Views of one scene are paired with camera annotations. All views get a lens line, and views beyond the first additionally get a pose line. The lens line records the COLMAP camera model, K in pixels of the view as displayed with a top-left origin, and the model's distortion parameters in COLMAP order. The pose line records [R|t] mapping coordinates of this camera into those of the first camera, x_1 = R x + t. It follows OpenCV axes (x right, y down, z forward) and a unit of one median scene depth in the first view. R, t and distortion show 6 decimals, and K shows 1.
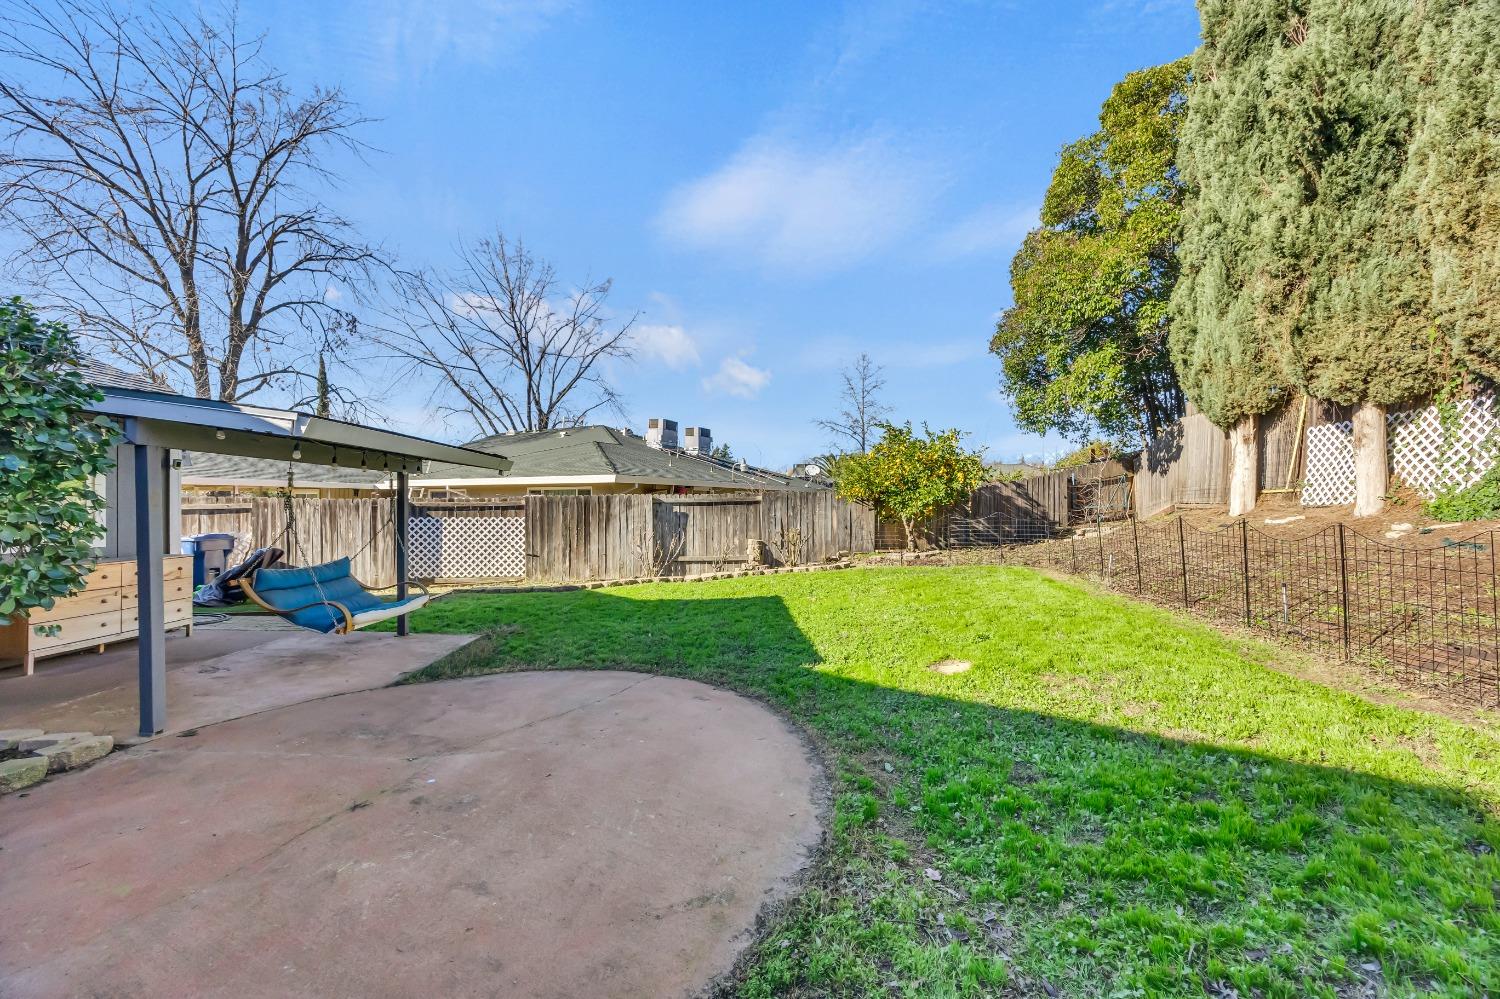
lens RADIAL K [[573.7, 0, 751.1], [0, 573.7, 500.8], [0, 0, 1]] dist [-0.005566, 0.000551]
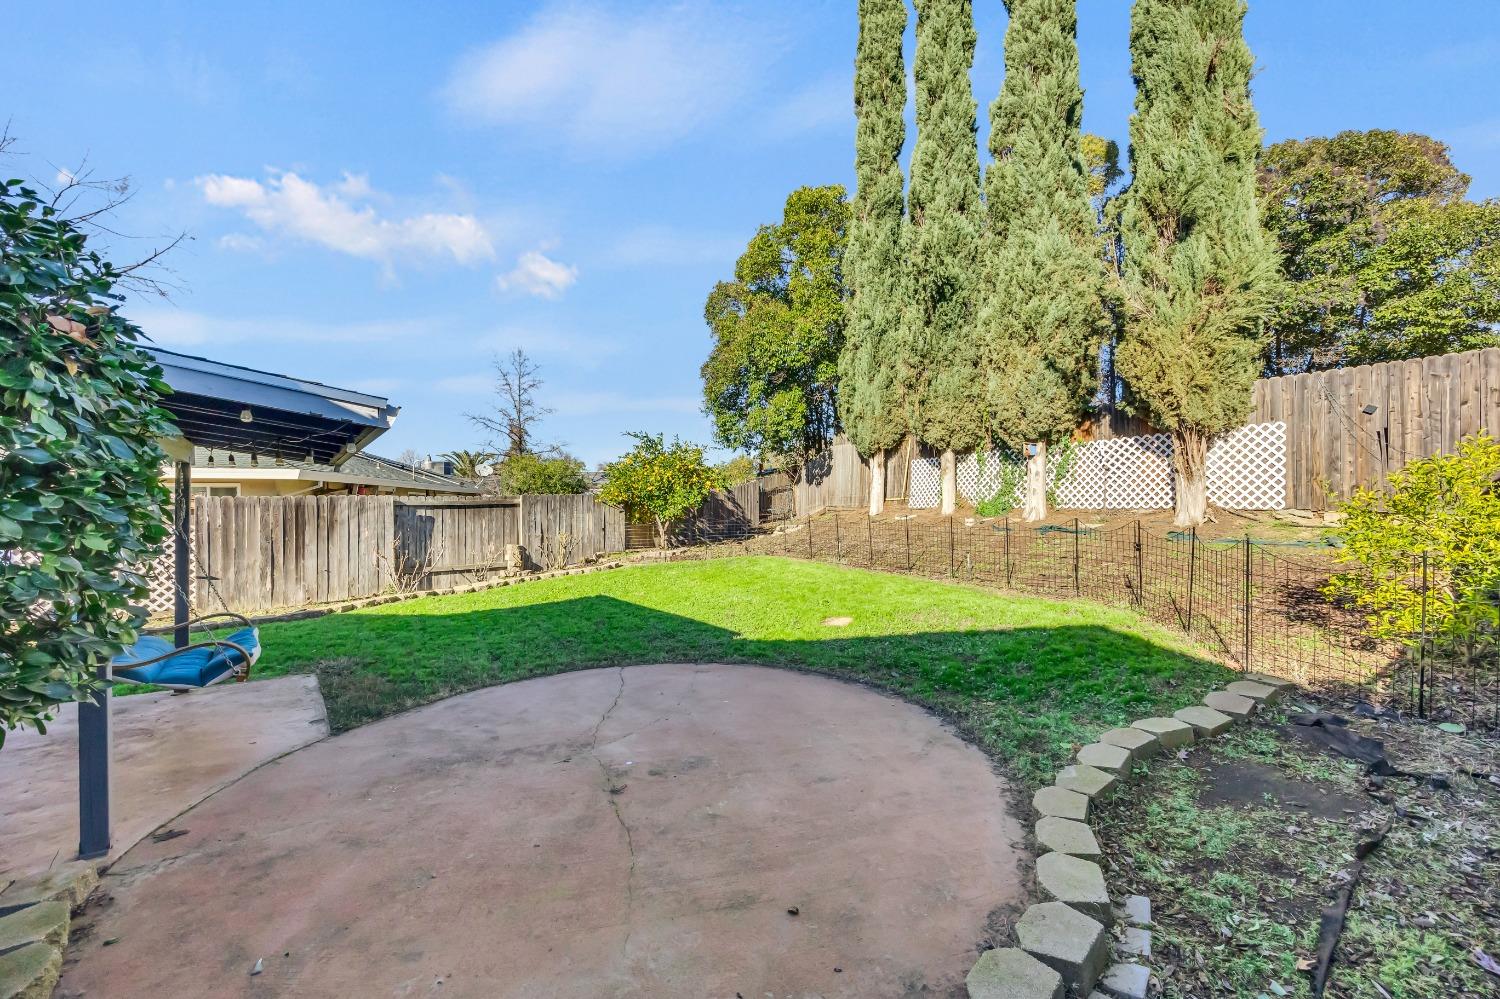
lens RADIAL K [[587.7, 0, 749.8], [0, 587.7, 502.8], [0, 0, 1]] dist [-0.002958, 0.000194]
pose [[0.778563, 0.004734, 0.627549, -0.348135], [-0.004178, 0.999988, -0.002359, -0.000956], [-0.627553, -0.000785, 0.778574, -0.004013]]
